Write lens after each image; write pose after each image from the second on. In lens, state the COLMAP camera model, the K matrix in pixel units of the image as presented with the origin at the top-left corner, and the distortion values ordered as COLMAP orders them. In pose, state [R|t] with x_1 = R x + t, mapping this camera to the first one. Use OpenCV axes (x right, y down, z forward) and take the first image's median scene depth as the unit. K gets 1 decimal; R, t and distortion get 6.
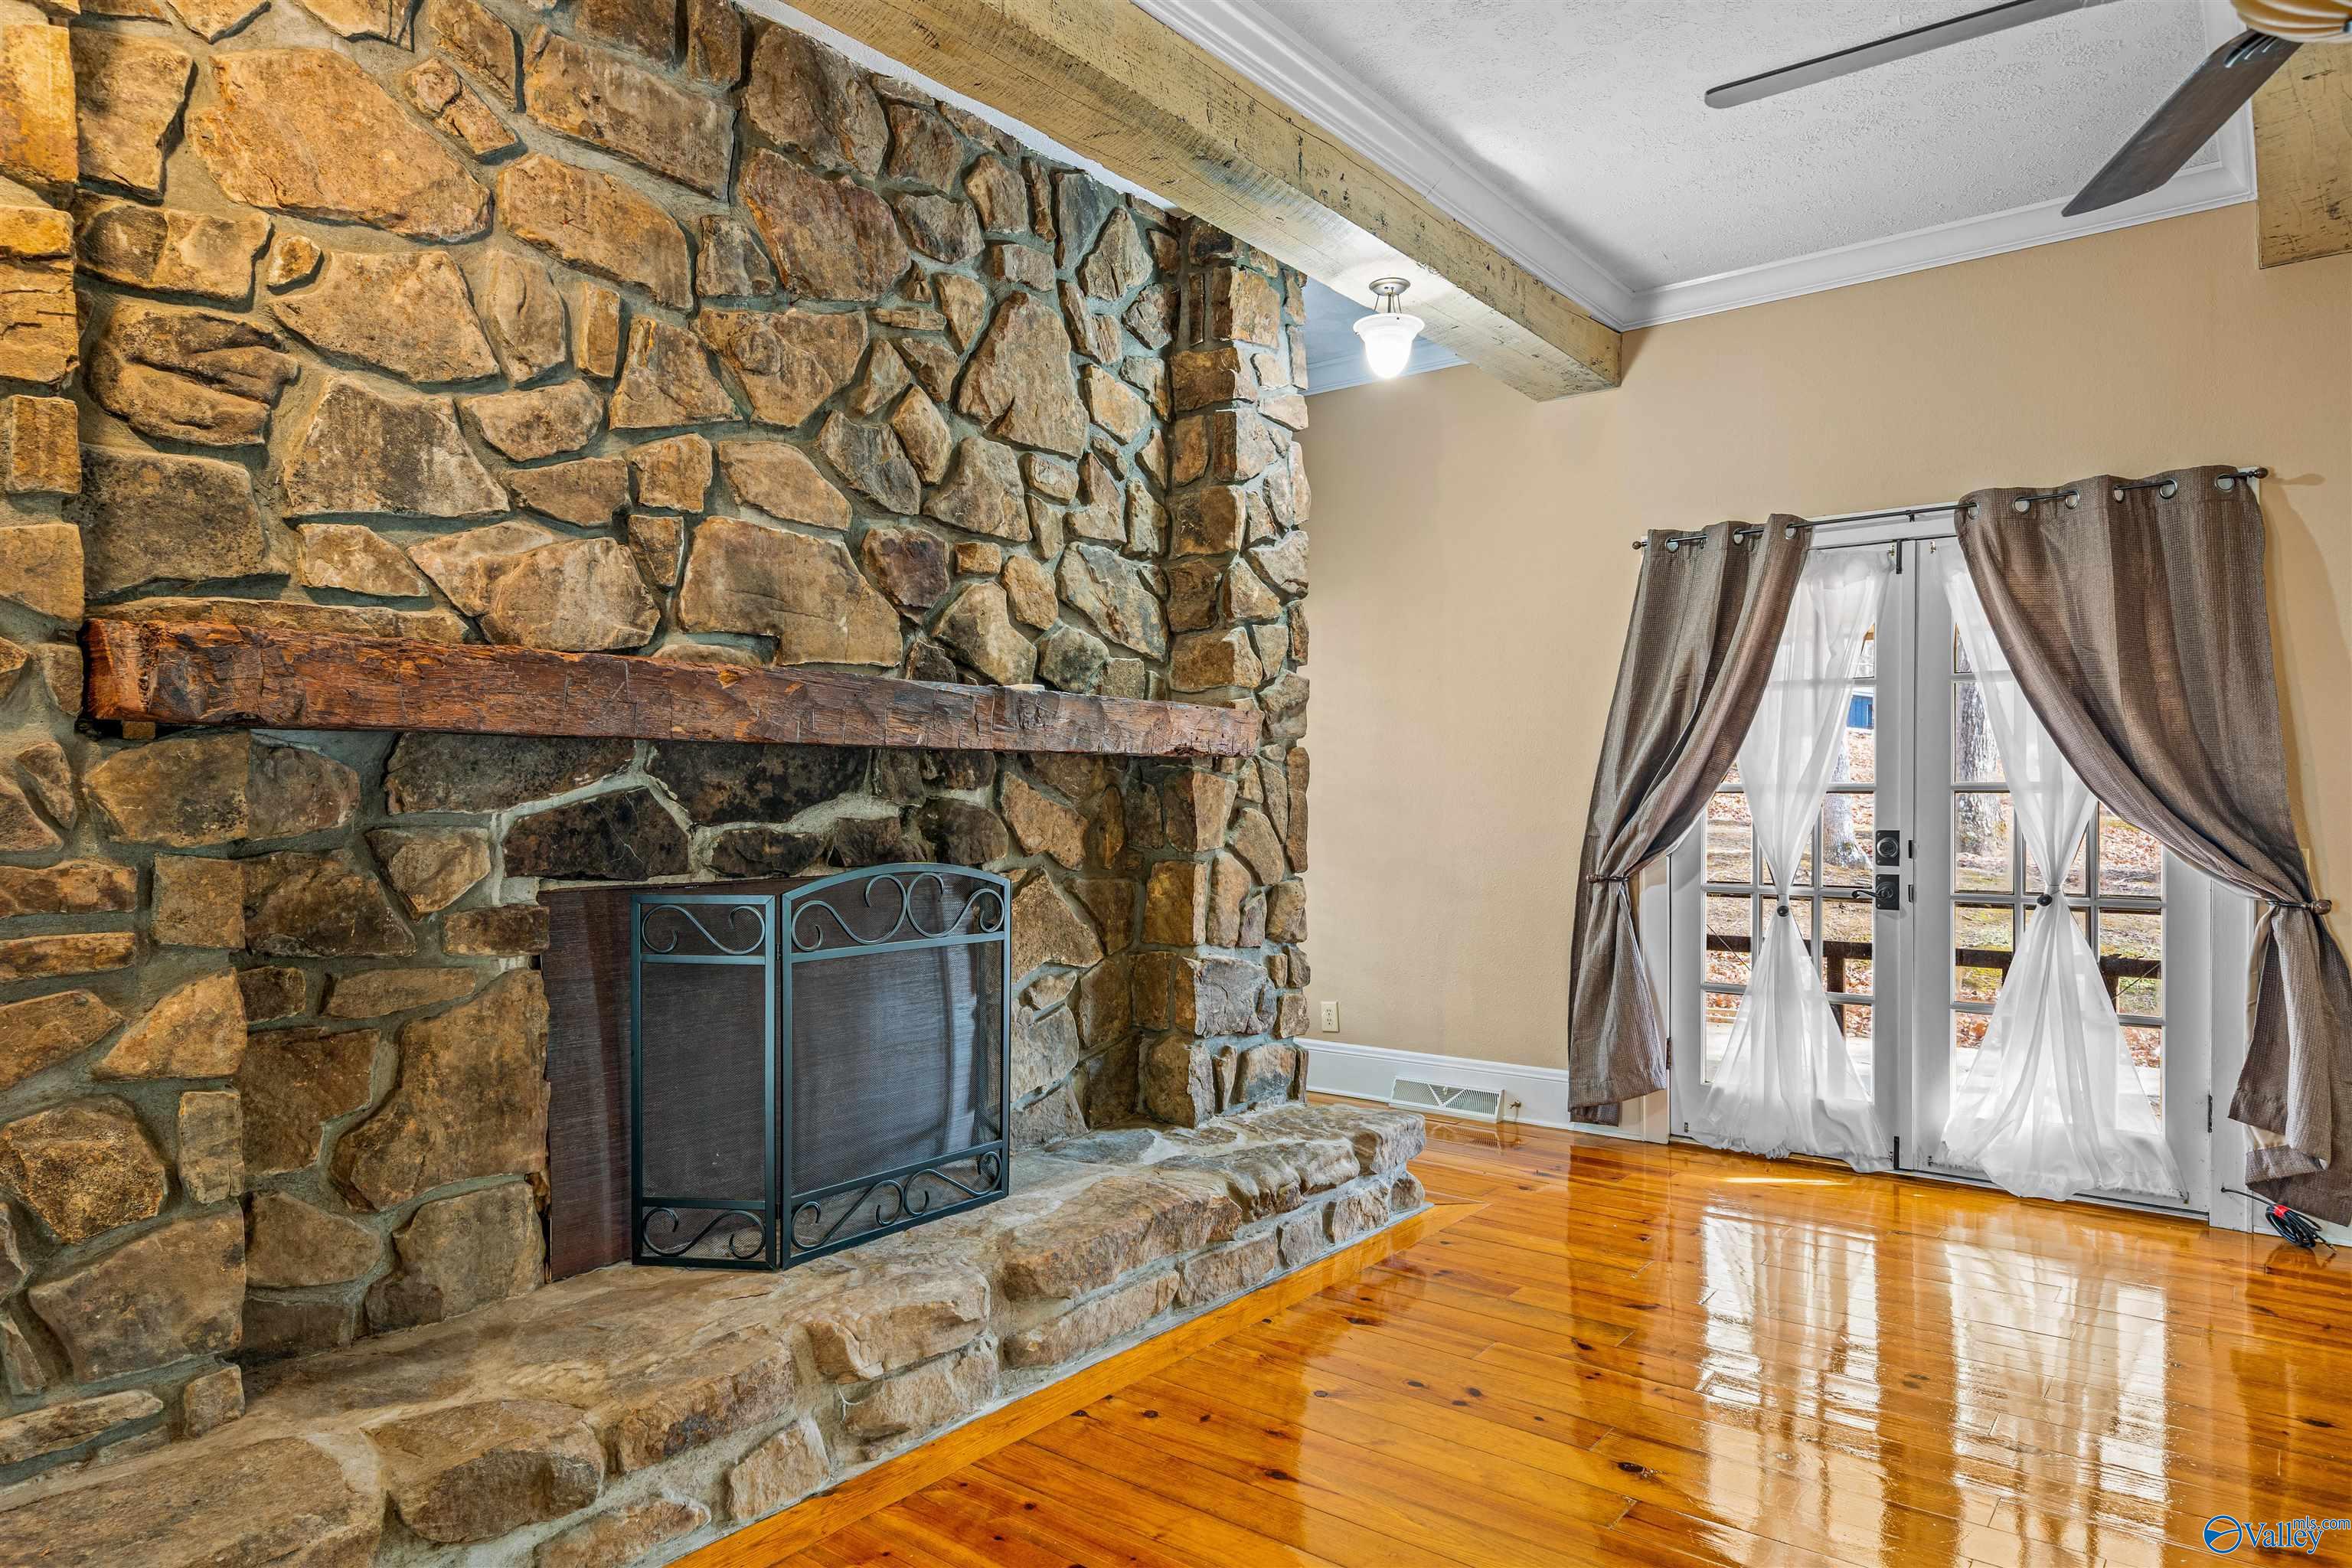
lens RADIAL K [[1447.7, 0, 1176.6], [0, 1447.7, 795.6], [0, 0, 1]] dist [0.005502, 0.003208]
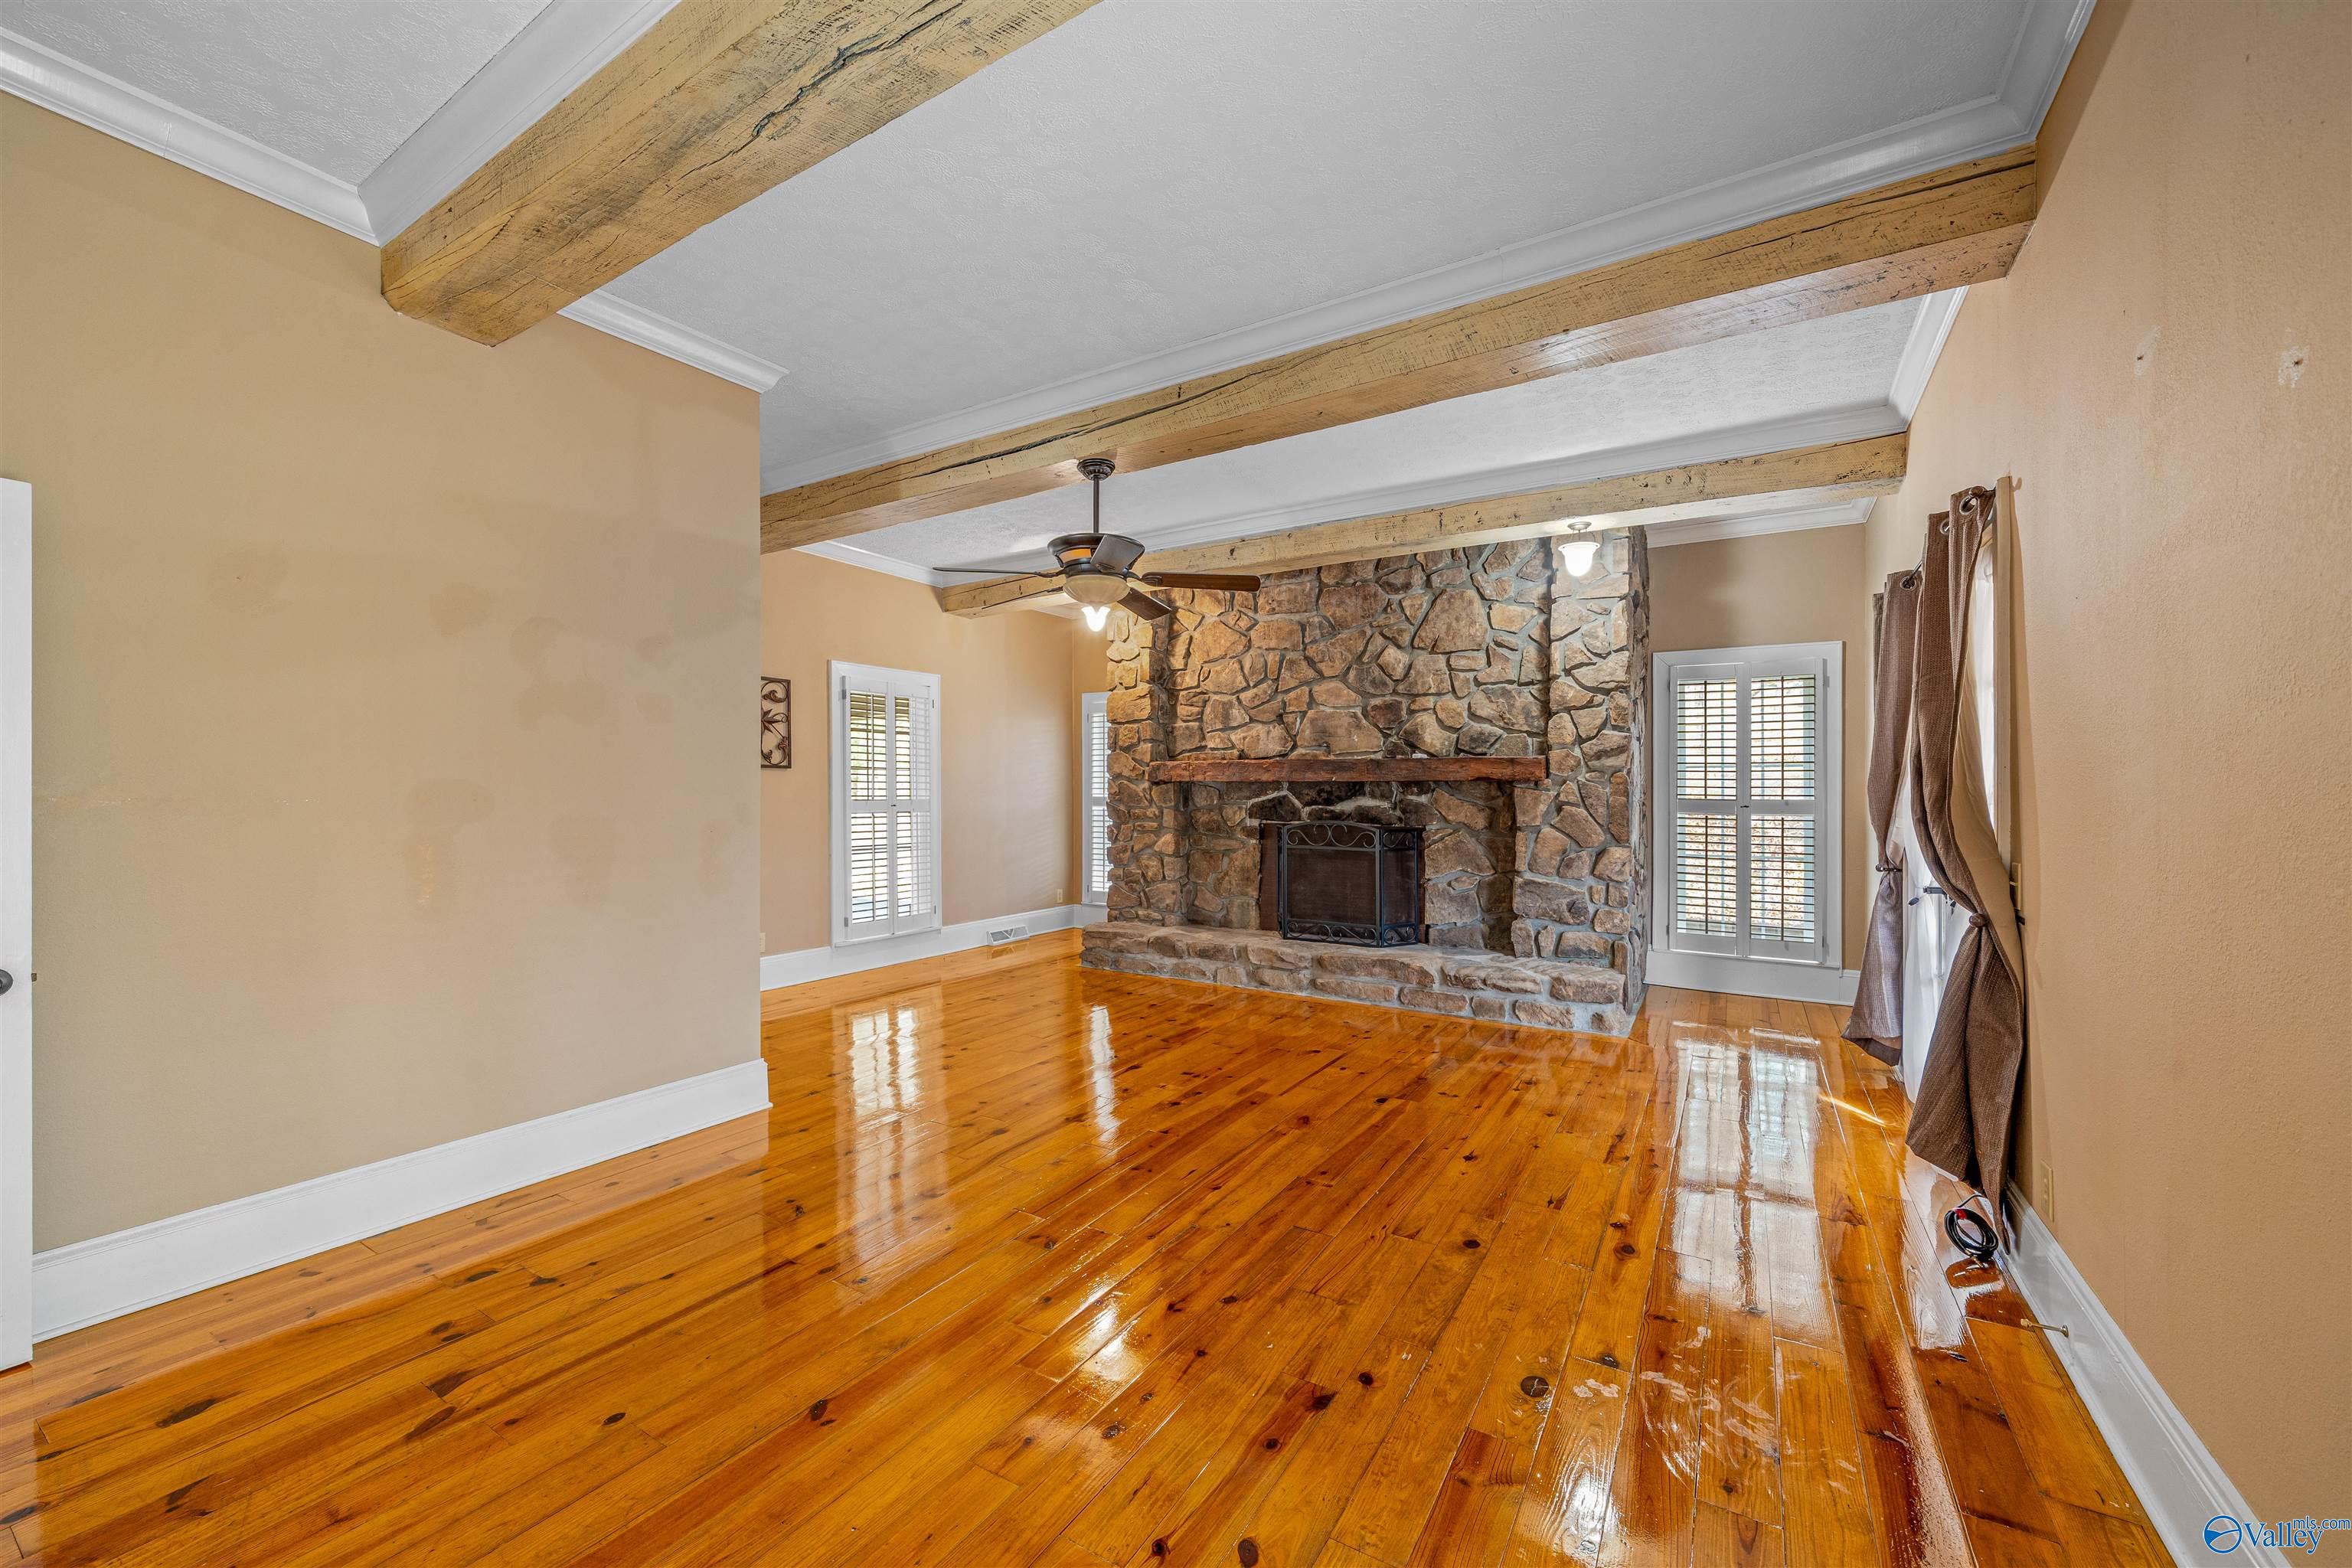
lens RADIAL K [[909.9, 0, 1180.7], [0, 909.9, 800.7], [0, 0, 1]] dist [-0.003757, -0.000179]
pose [[0.120557, 0.013130, -0.992620, 1.650094], [-0.003207, 0.999912, 0.012837, -0.017522], [0.992701, 0.001636, 0.120588, 0.470954]]
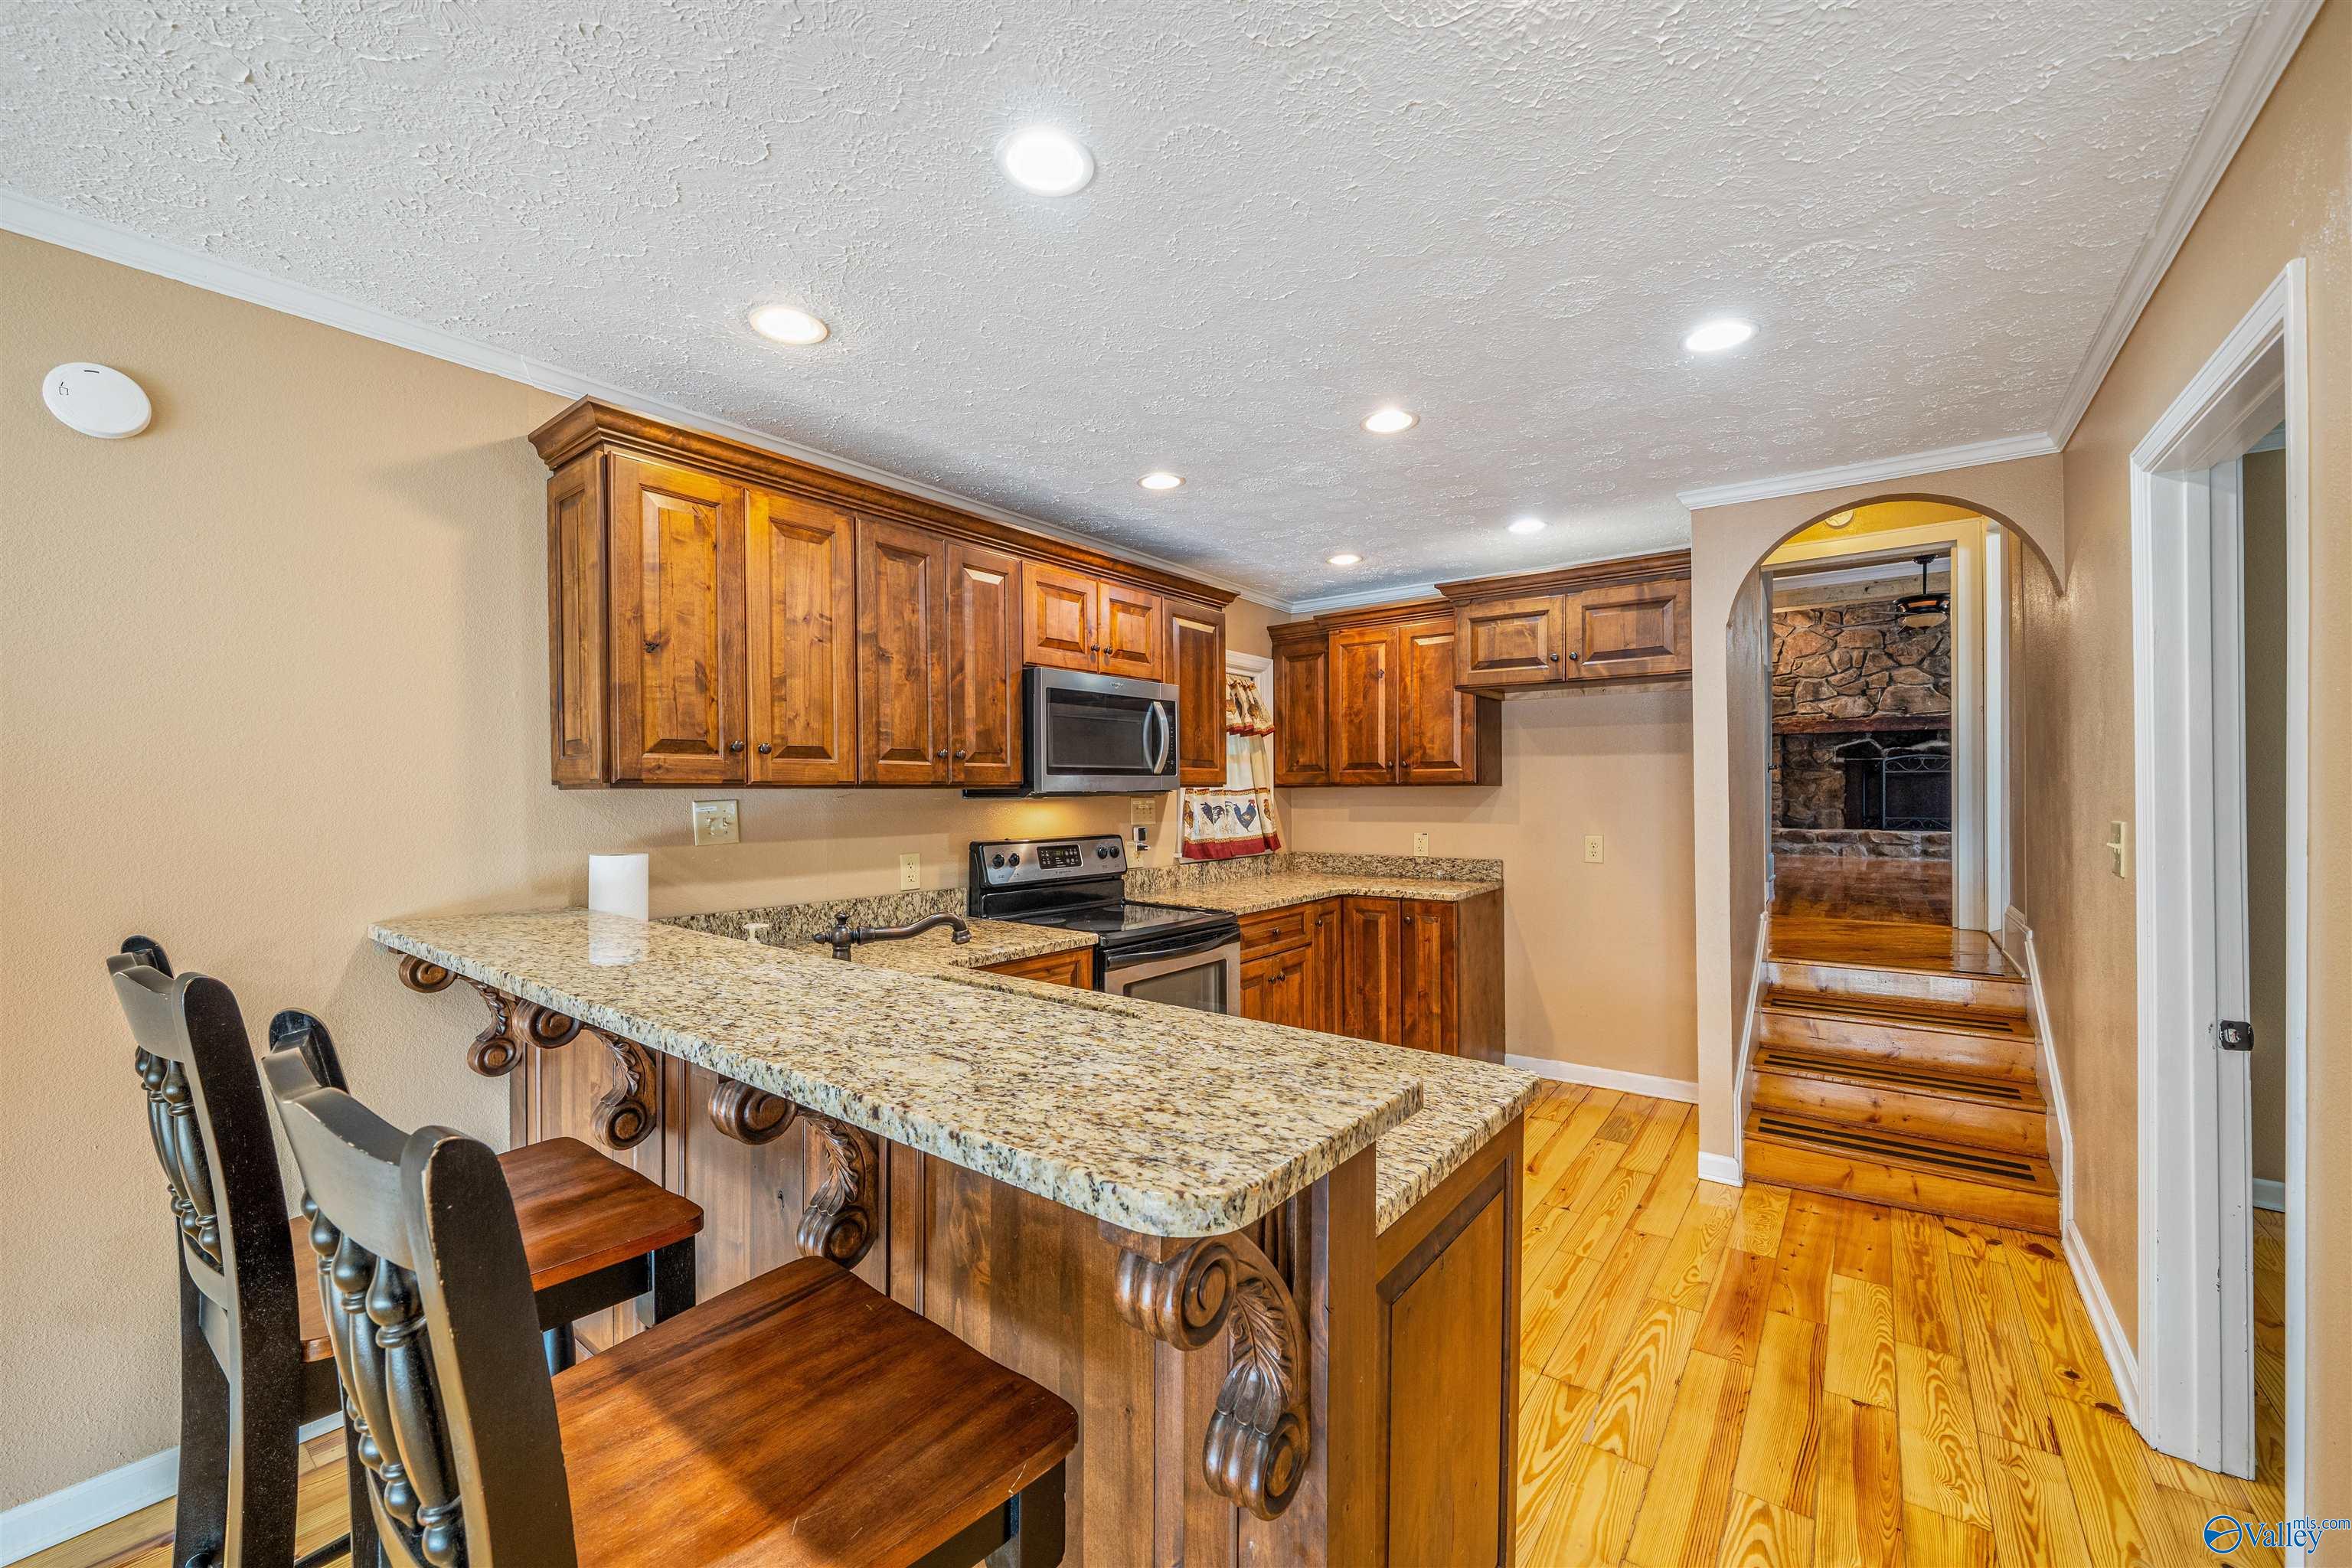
lens RADIAL K [[928.2, 0, 1169.7], [0, 928.2, 800.5], [0, 0, 1]] dist [0.000110, 0.000081]
pose [[0.012556, 0.014300, -0.999819, 2.874379], [0.003887, 0.999889, 0.014350, 0.146070], [0.999914, -0.004066, 0.012499, -1.539044]]
